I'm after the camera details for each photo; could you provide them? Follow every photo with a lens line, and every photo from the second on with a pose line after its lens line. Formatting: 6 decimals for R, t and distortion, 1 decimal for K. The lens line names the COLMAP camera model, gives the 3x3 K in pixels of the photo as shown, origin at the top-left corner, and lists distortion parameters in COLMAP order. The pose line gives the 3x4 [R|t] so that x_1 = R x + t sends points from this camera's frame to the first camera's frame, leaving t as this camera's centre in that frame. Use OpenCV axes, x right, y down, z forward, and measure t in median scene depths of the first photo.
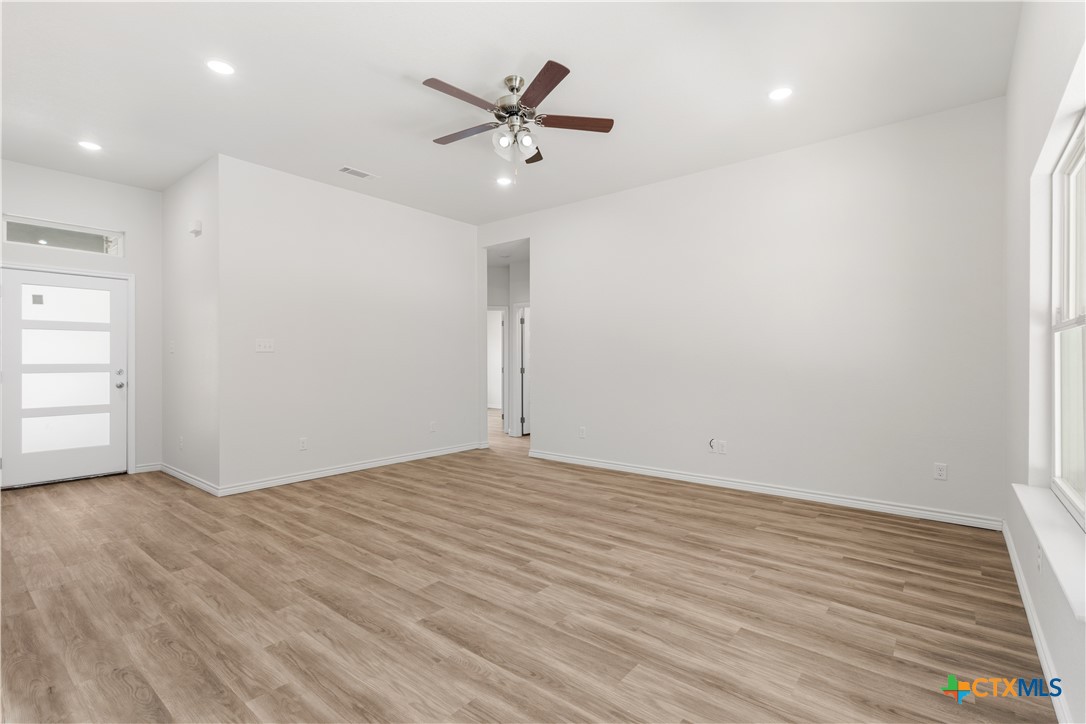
lens RADIAL K [[504.9, 0, 542.9], [0, 504.9, 360.8], [0, 0, 1]] dist [0.003516, 0.001266]
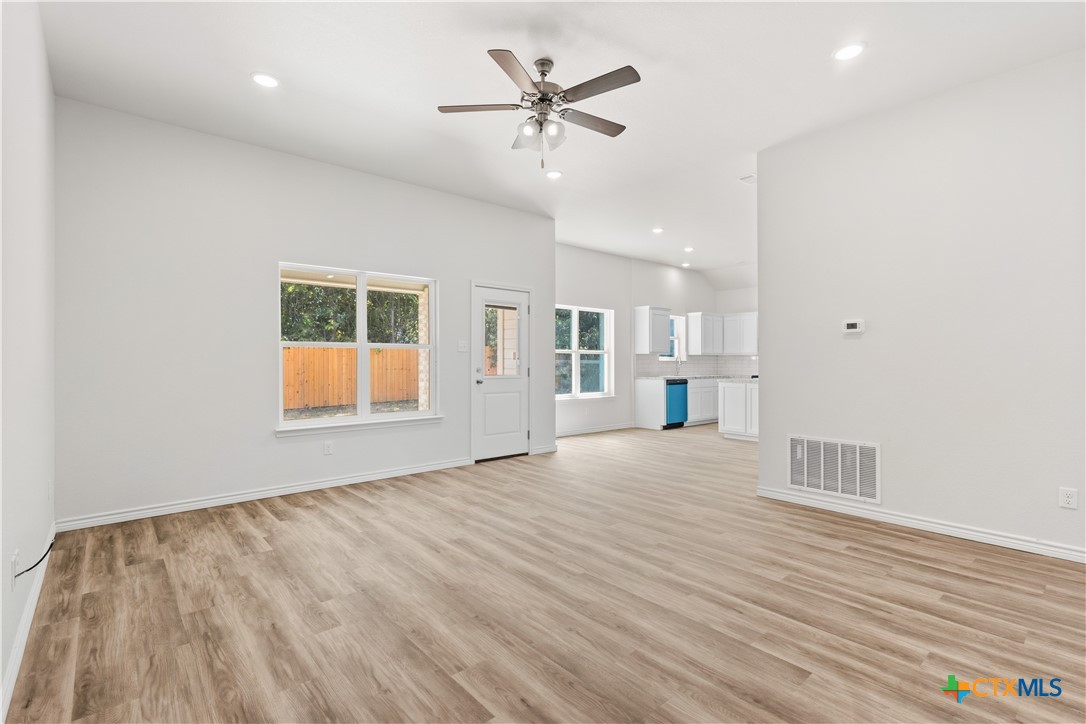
lens RADIAL K [[504.9, 0, 542.8], [0, 504.9, 360.8], [0, 0, 1]] dist [0.003516, 0.001266]
pose [[-0.985849, 0.000241, 0.167635, -0.179243], [0.000273, 1.000000, 0.000167, 0.001009], [-0.167635, 0.000210, -0.985849, 1.634972]]
